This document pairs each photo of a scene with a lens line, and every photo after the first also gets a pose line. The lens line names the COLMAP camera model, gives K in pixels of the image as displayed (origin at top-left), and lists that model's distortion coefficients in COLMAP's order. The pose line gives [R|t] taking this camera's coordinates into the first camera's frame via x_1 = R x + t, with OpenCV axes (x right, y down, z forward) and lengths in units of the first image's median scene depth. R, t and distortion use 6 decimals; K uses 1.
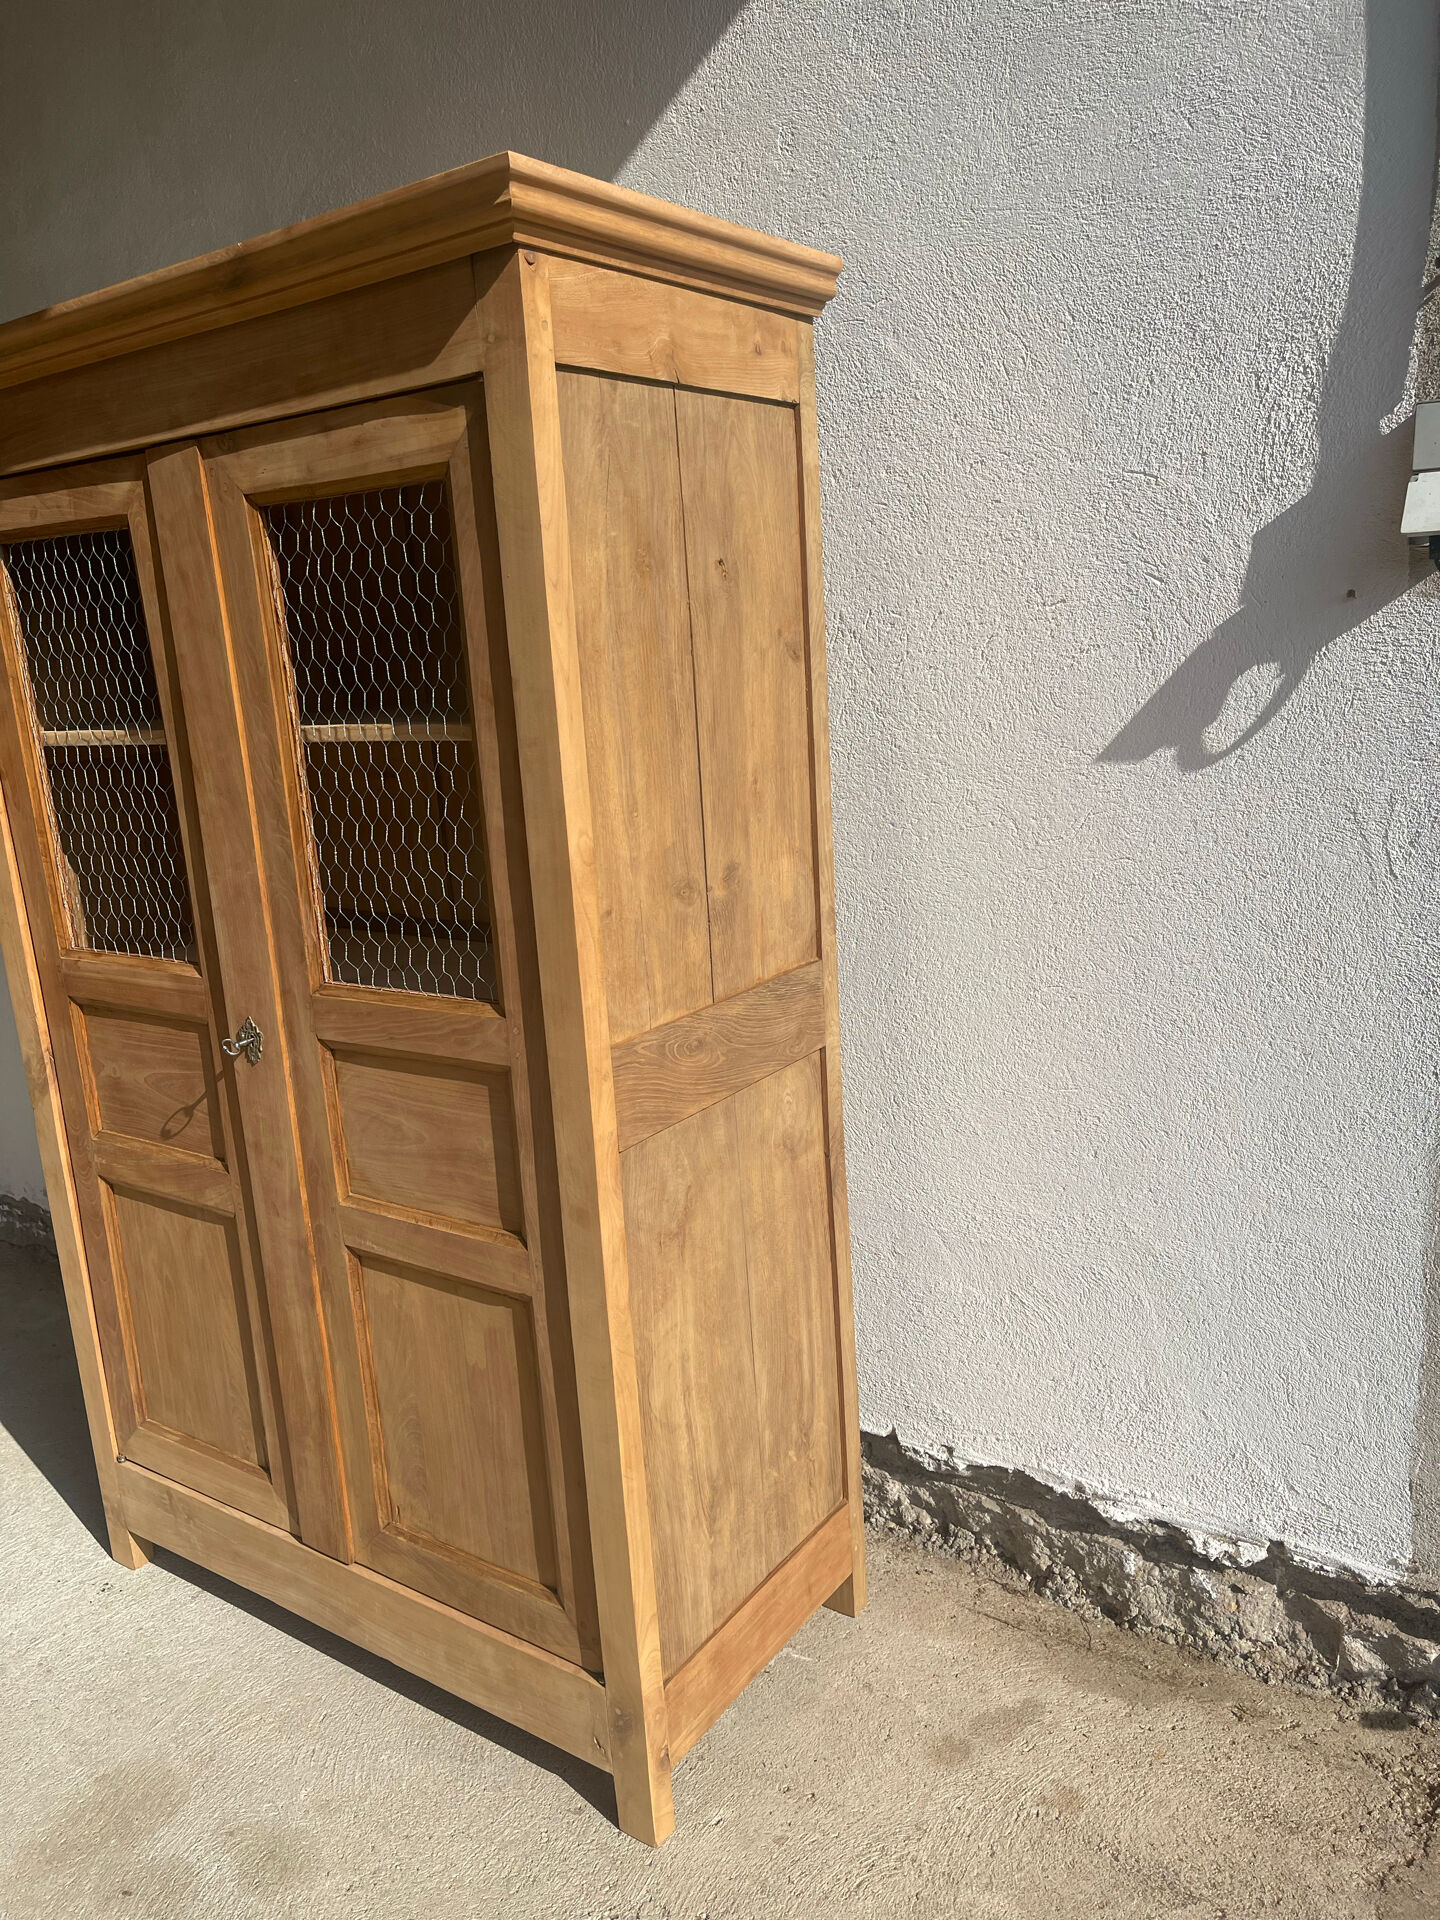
lens RADIAL K [[1460.9, 0, 719.6], [0, 1460.9, 977.8], [0, 0, 1]] dist [0.075733, -0.117804]
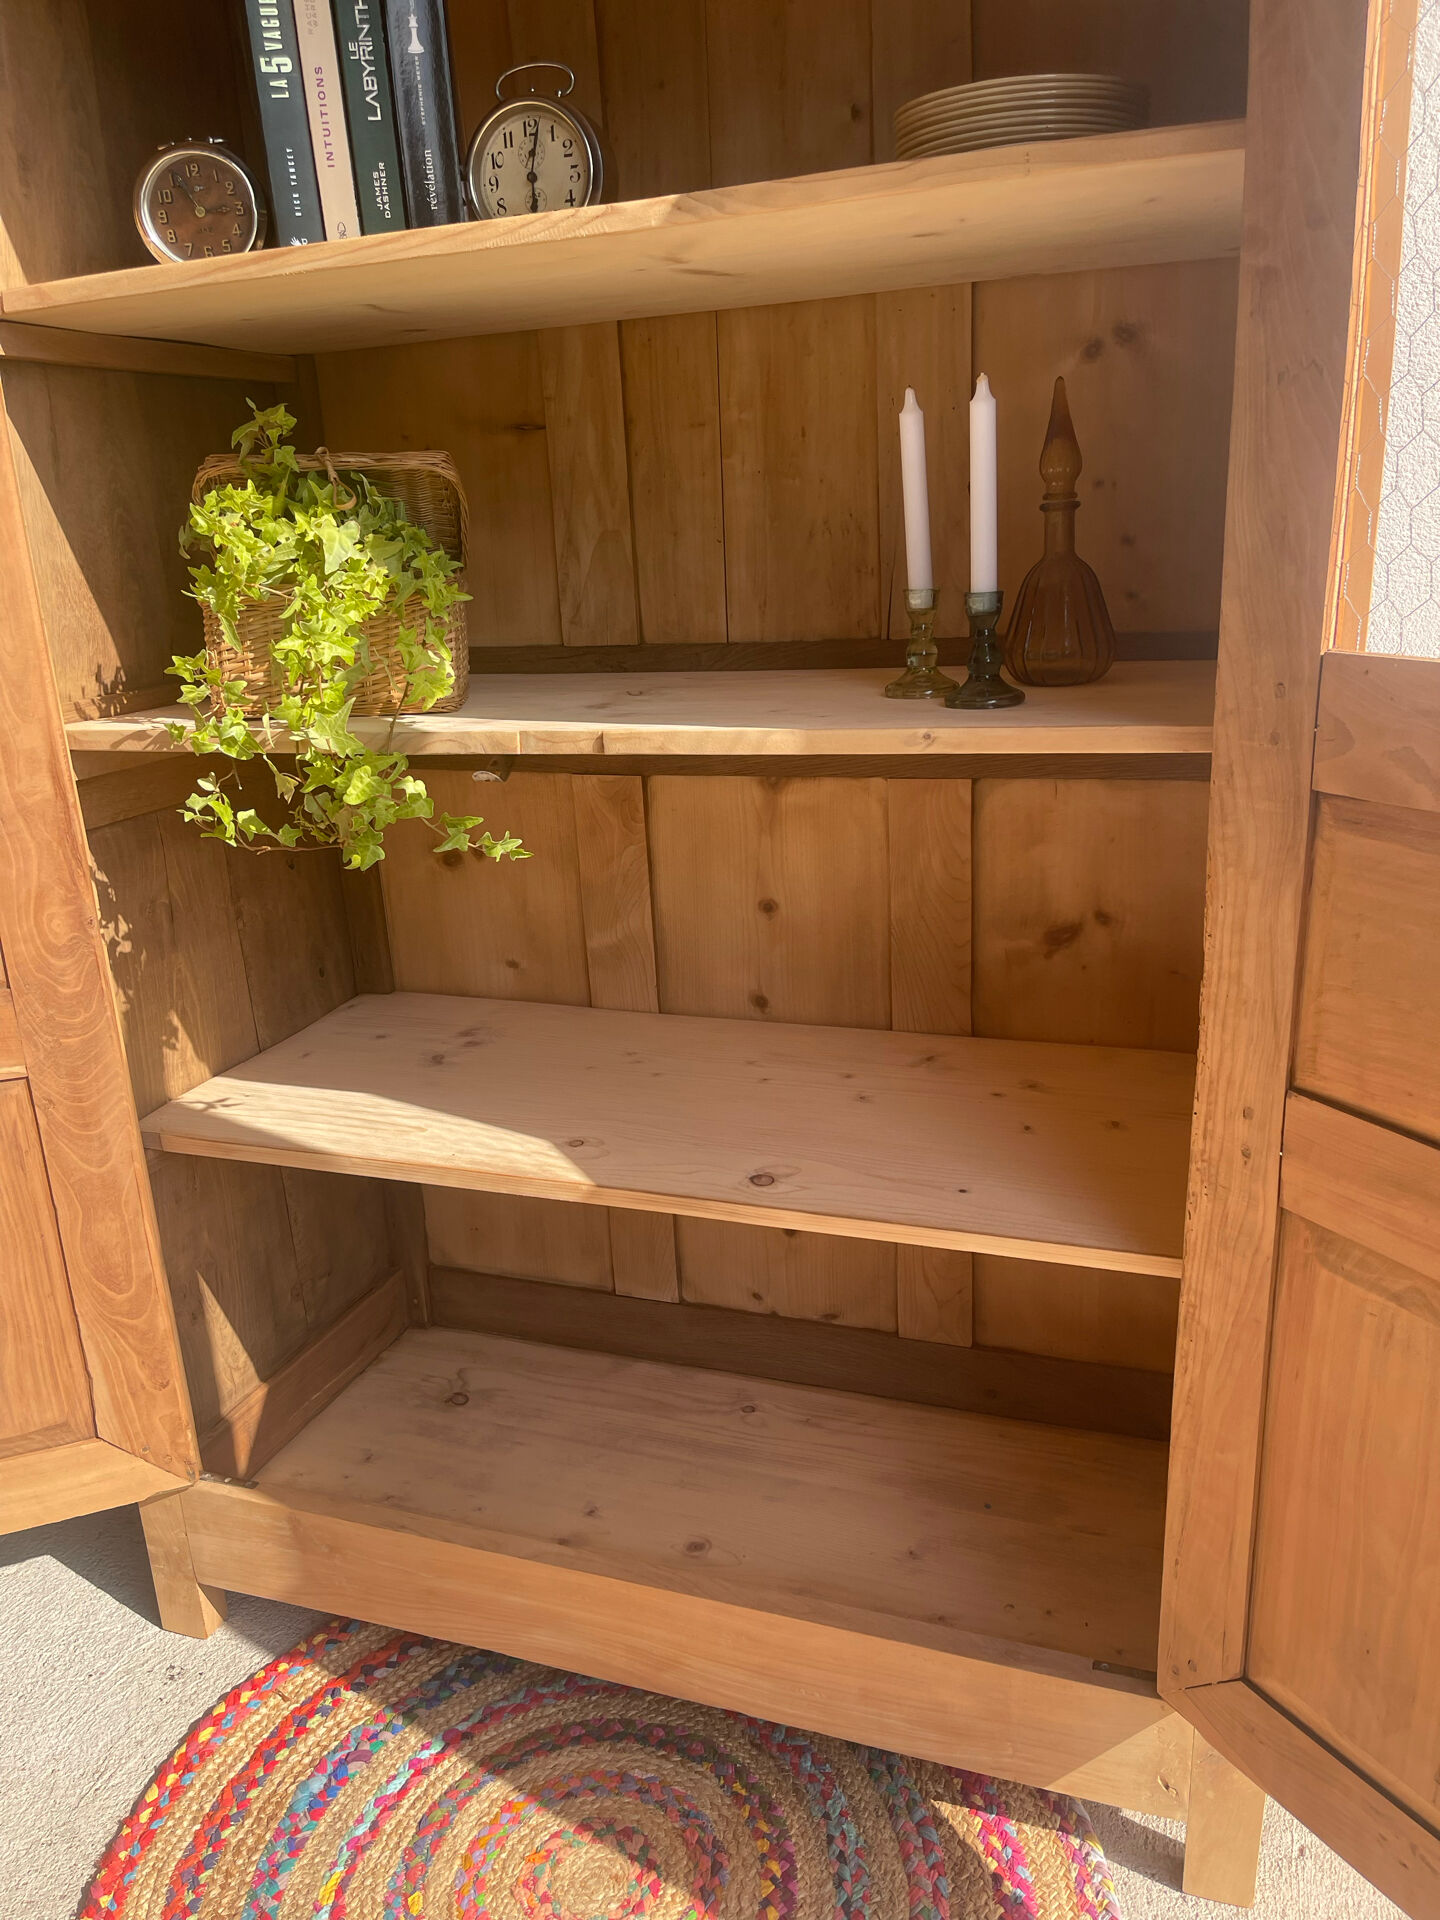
lens RADIAL K [[1460.9, 0, 704.6], [0, 1460.9, 987.2], [0, 0, 1]] dist [0.075733, -0.117804]
pose [[0.967432, -0.065973, 0.244381, -0.436530], [0.050997, 0.996441, 0.067114, 0.099347], [-0.247939, -0.052466, 0.967354, 0.422669]]
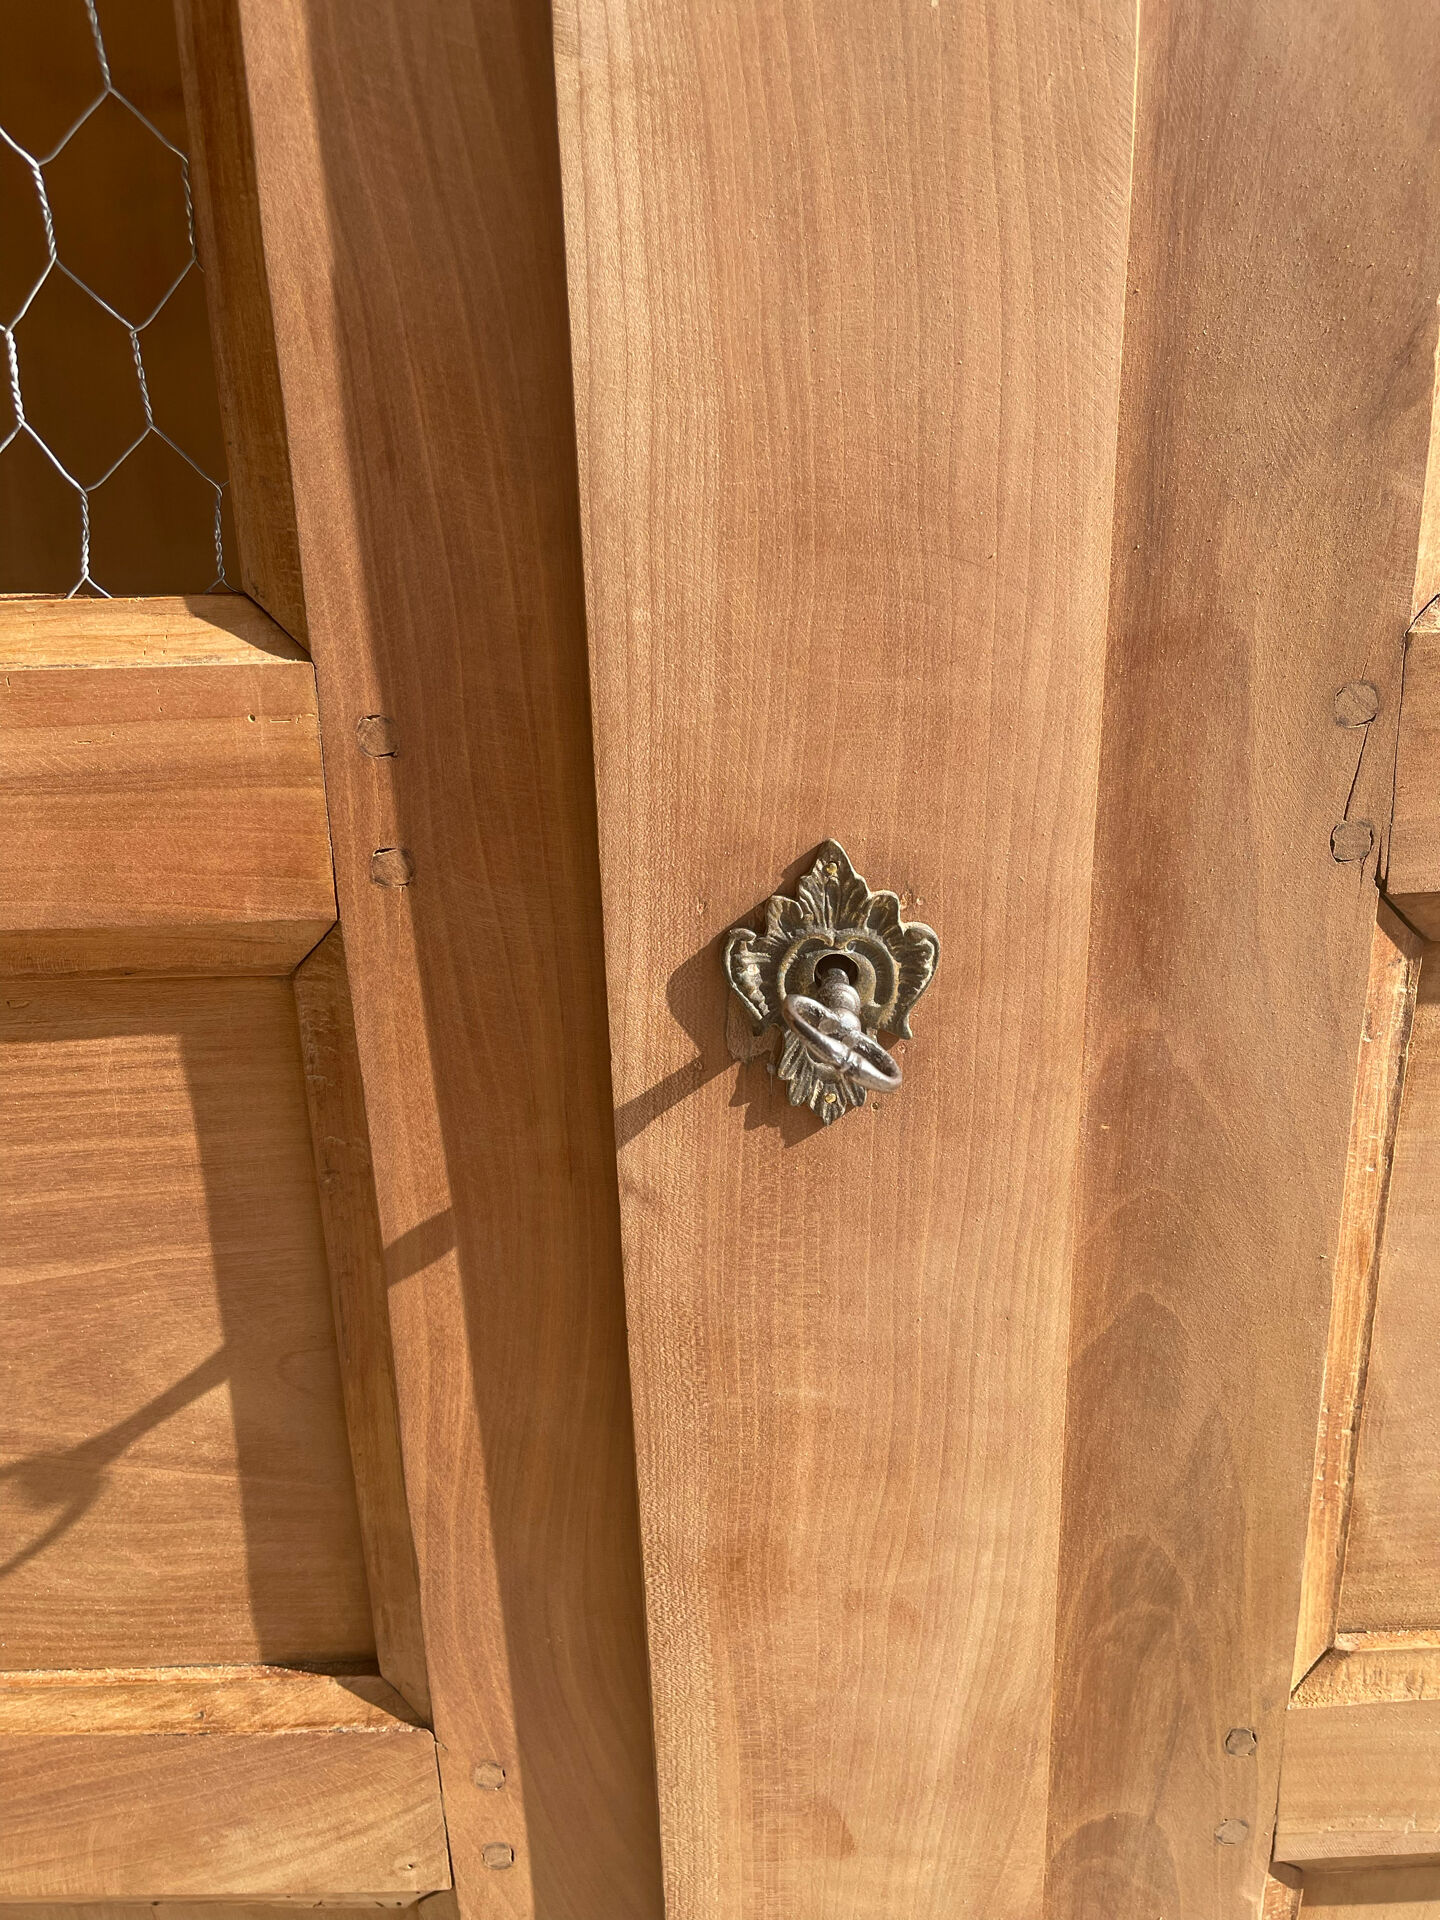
lens RADIAL K [[1460.9, 0, 730.3], [0, 1460.9, 976.4], [0, 0, 1]] dist [0.075733, -0.117804]
pose [[0.810267, -0.157791, 0.564420, -0.447027], [0.121741, 0.987382, 0.101267, 0.024451], [-0.573277, -0.013340, 0.819253, 0.929118]]
